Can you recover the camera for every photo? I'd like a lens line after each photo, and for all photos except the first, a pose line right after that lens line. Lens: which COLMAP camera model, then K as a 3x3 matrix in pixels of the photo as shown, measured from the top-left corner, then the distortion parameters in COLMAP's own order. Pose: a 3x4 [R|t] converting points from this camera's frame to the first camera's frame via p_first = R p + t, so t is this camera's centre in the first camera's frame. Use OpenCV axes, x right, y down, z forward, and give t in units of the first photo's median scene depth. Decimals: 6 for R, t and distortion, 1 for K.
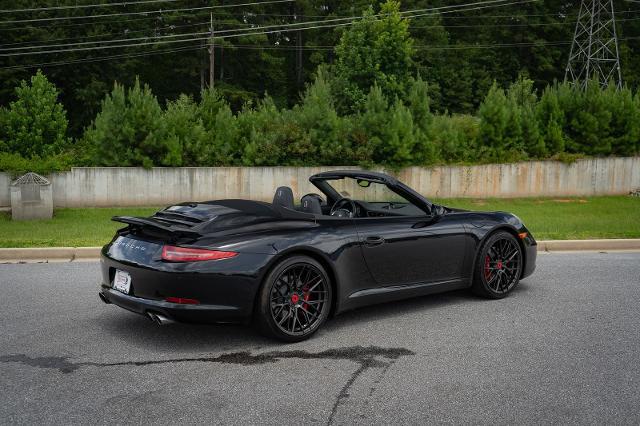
lens RADIAL K [[745.7, 0, 320.8], [0, 745.7, 210.5], [0, 0, 1]] dist [0.005106, 0.007272]
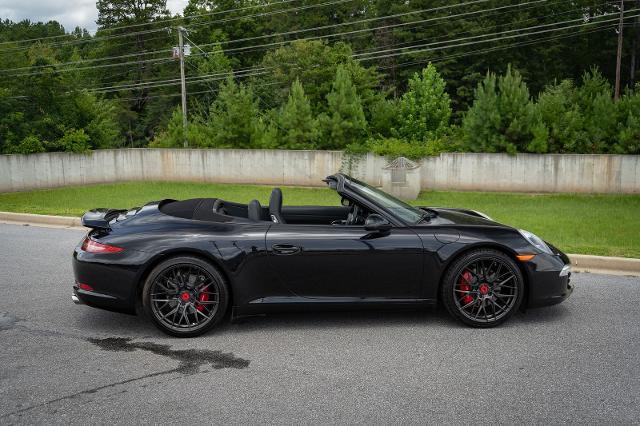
lens RADIAL K [[717.1, 0, 321.3], [0, 717.1, 213.0], [0, 0, 1]] dist [-0.003949, 0.032895]
pose [[0.822645, 0.062768, -0.565079, 0.099980], [-0.045886, 0.997975, 0.044052, -0.007418], [0.566700, -0.010310, 0.823860, 0.041472]]
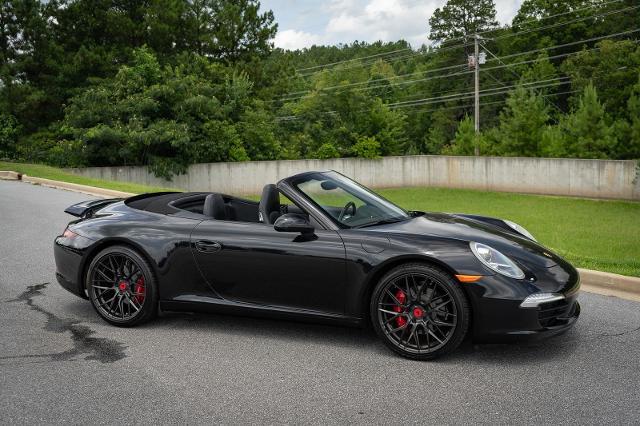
lens RADIAL K [[700.9, 0, 323.5], [0, 700.9, 213.1], [0, 0, 1]] dist [-0.002510, 0.013549]
pose [[0.476065, 0.088350, -0.874961, 0.139814], [-0.073483, 0.995458, 0.060535, -0.009414], [0.876334, 0.035476, 0.480395, 0.112112]]
